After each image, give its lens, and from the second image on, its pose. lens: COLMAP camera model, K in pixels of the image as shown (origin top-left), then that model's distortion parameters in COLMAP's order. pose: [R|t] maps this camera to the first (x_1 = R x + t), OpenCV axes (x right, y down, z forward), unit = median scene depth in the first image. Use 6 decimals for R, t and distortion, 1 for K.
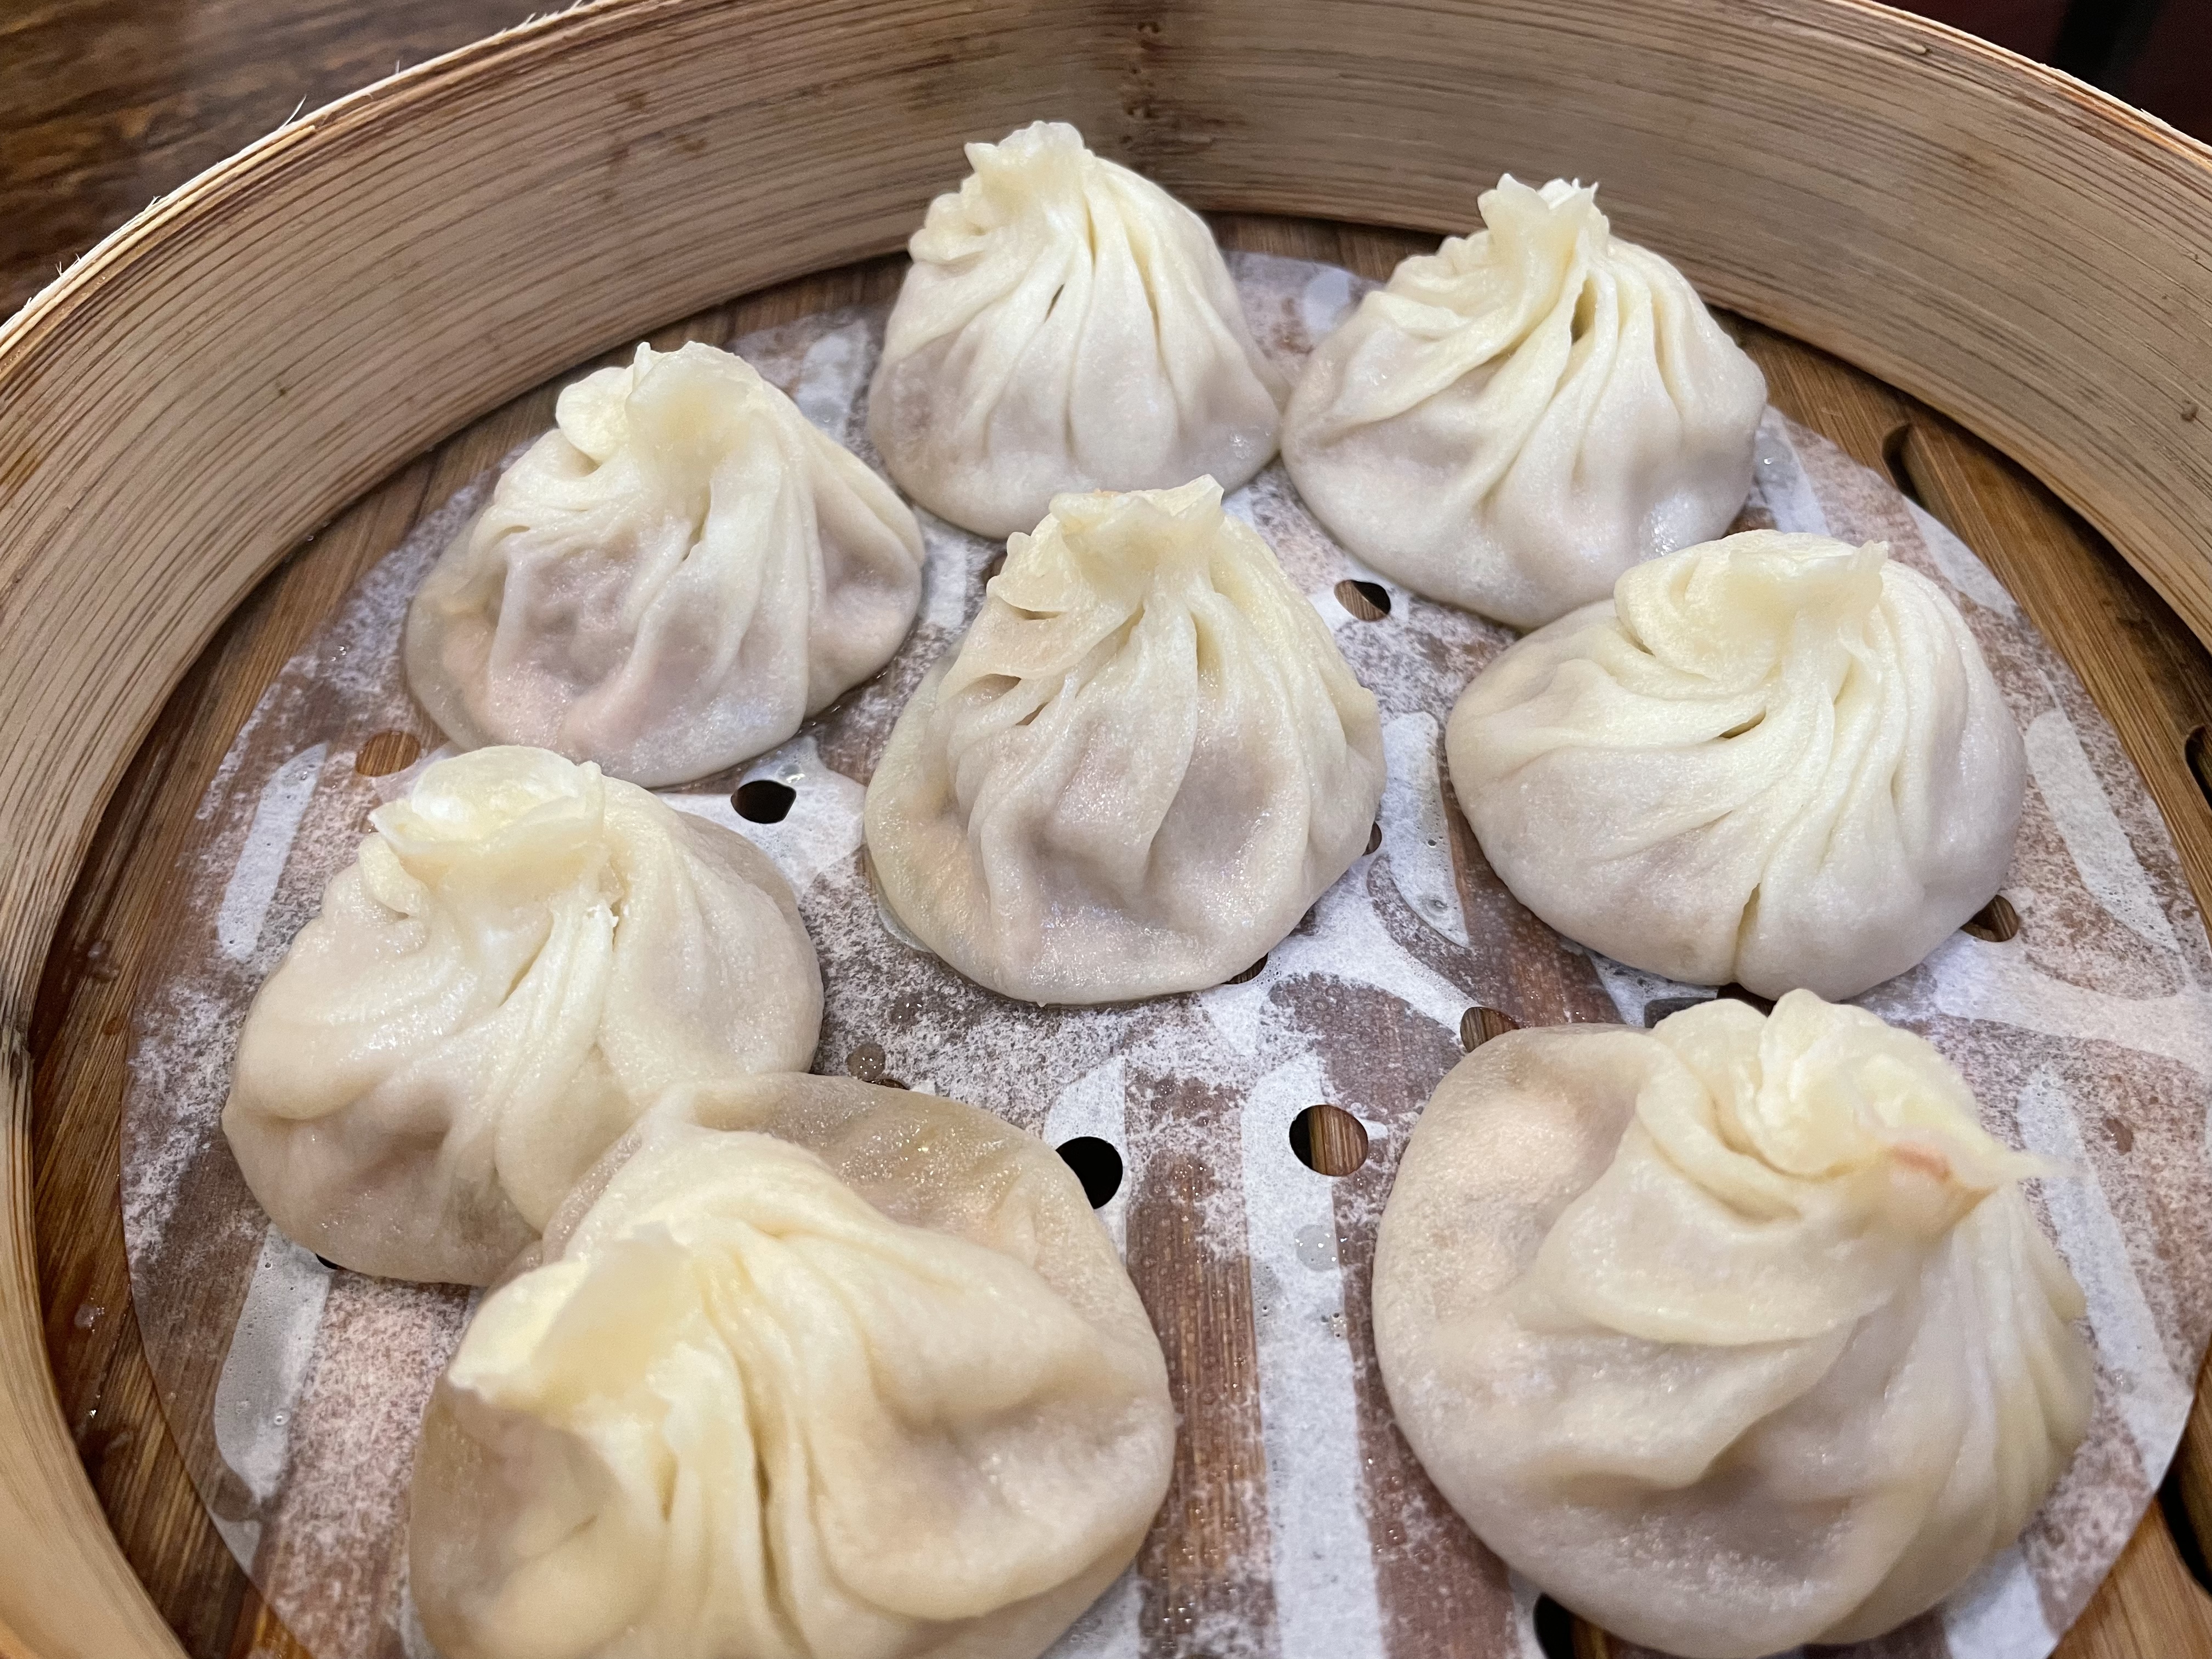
lens RADIAL K [[1662.0, 0, 1106.0], [0, 1662.0, 829.5], [0, 0, 1]] dist [0.041043, -0.001004]
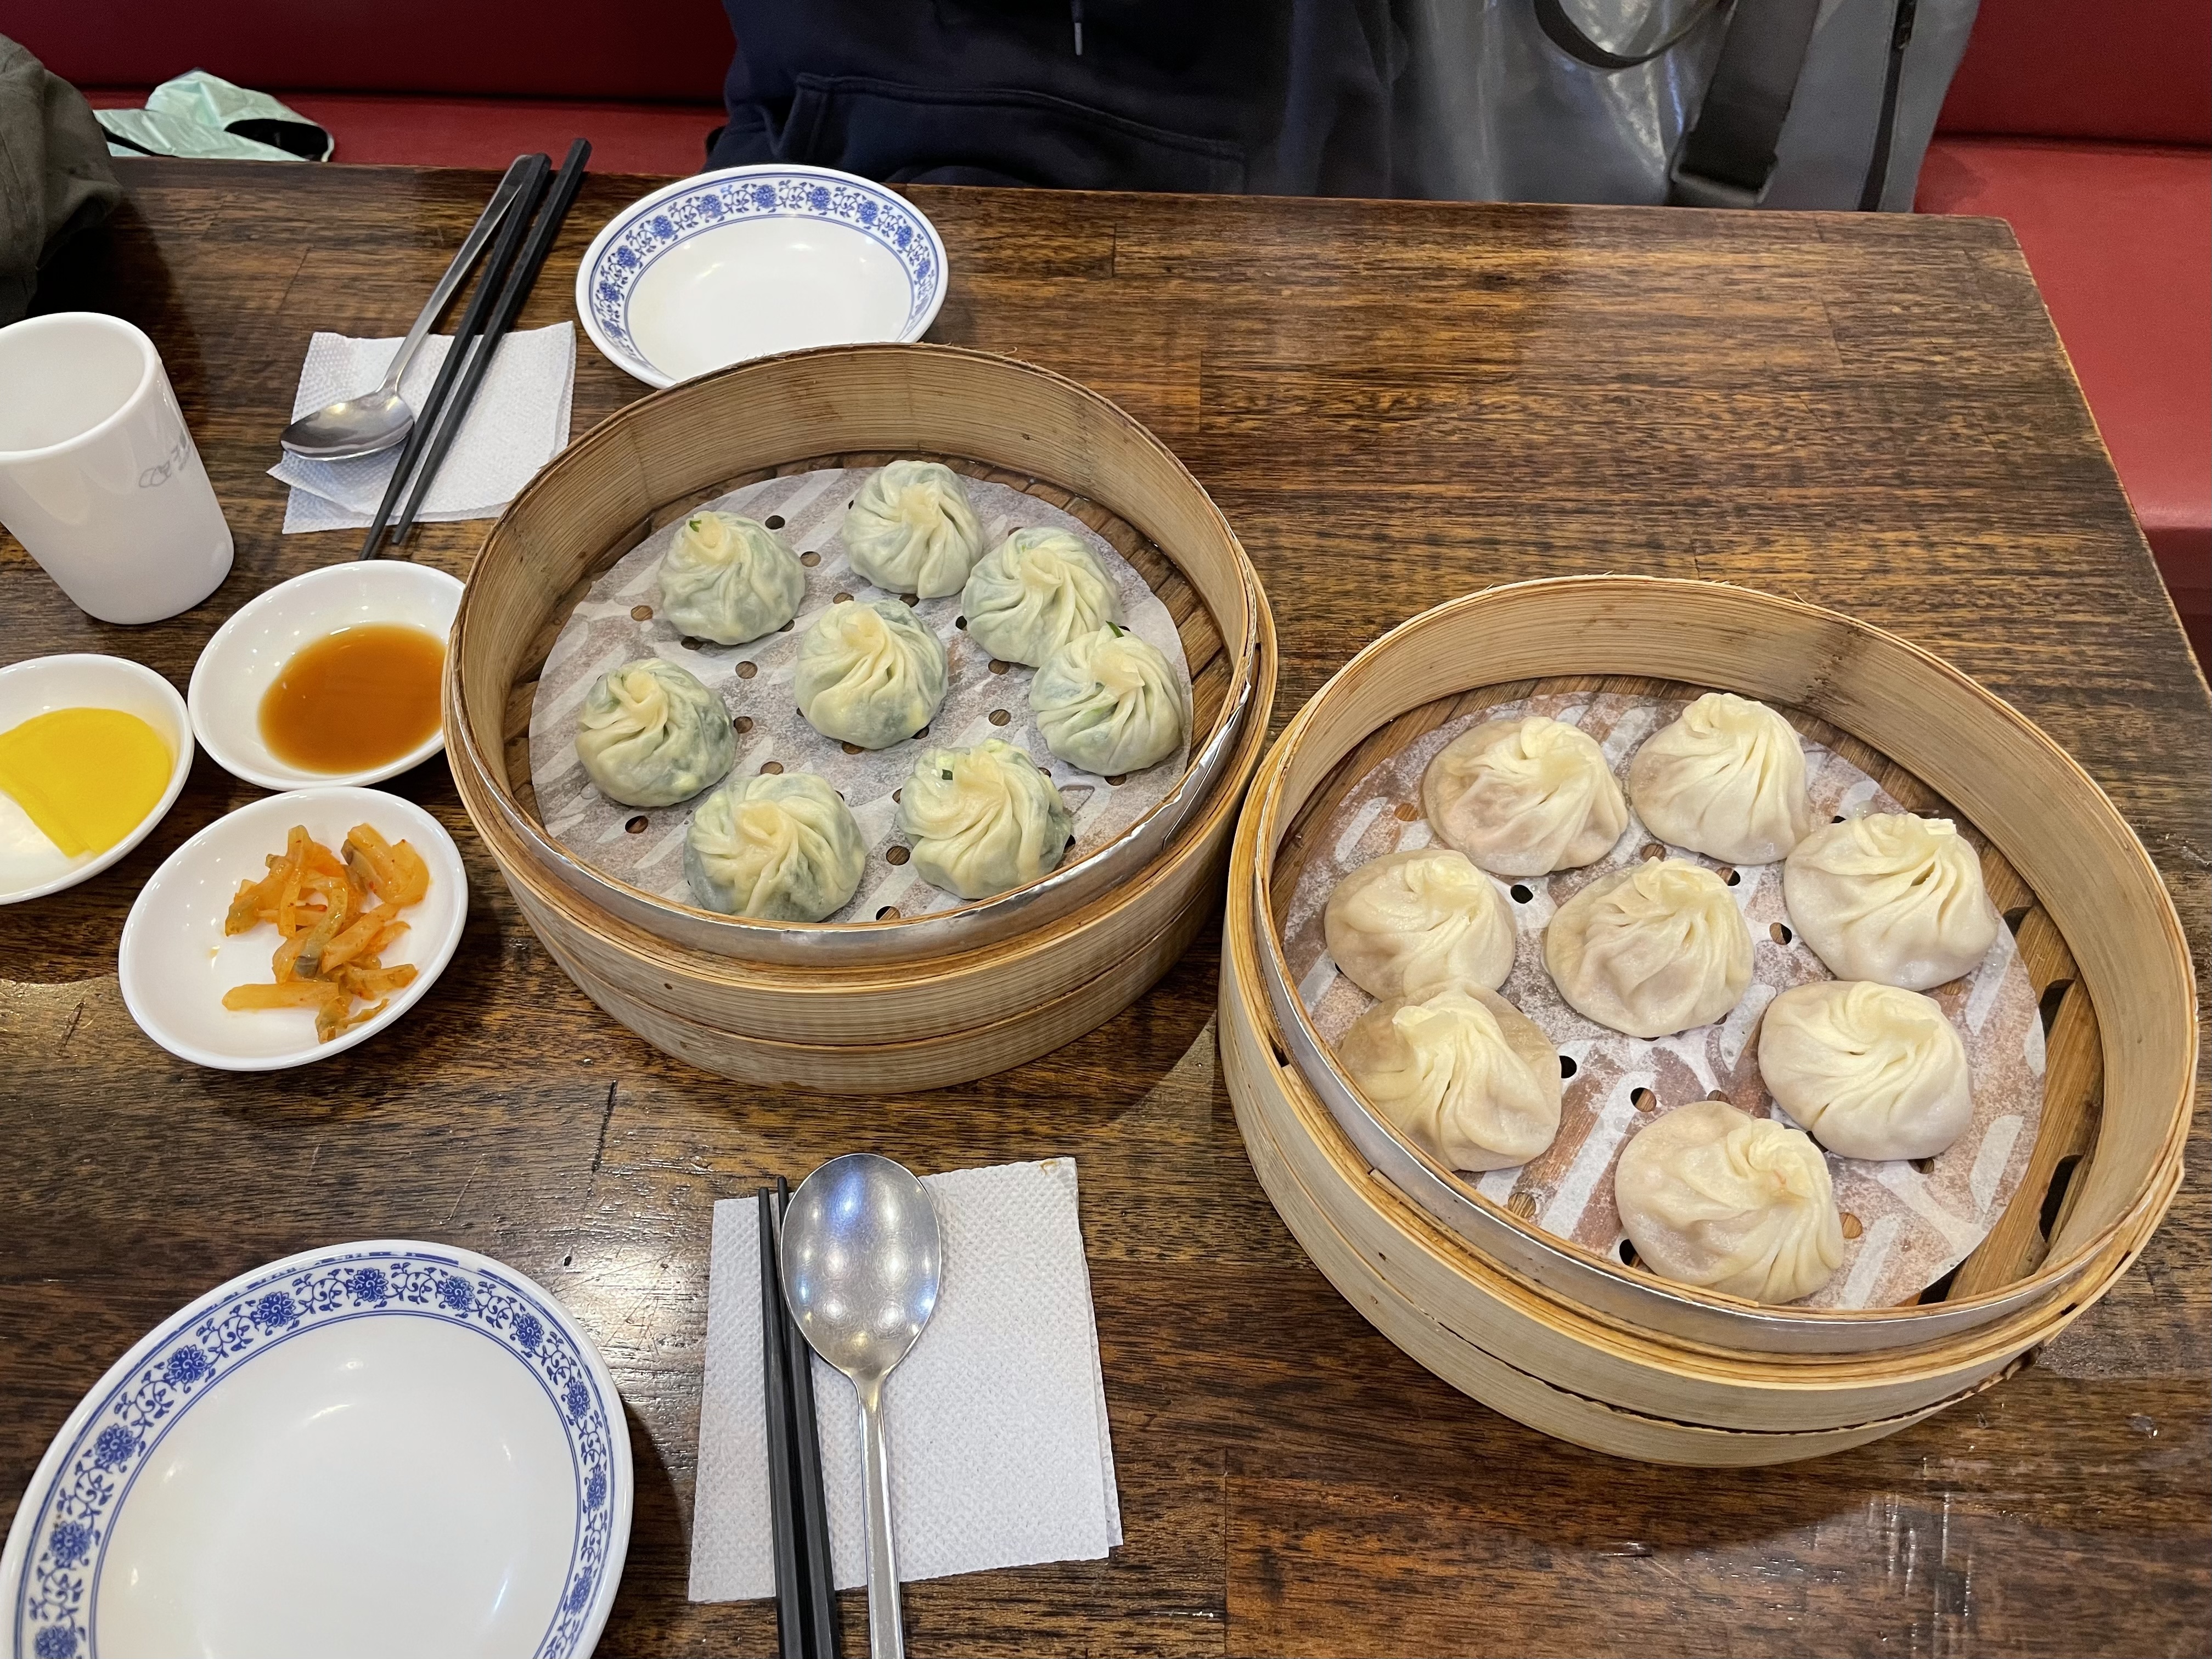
lens RADIAL K [[1662.0, 0, 1106.0], [0, 1662.0, 829.5], [0, 0, 1]] dist [0.041043, -0.001004]
pose [[0.820771, 0.467468, -0.328343, 0.088355], [-0.441135, 0.883844, 0.155627, -0.254964], [0.362954, 0.017109, 0.931650, -1.935201]]
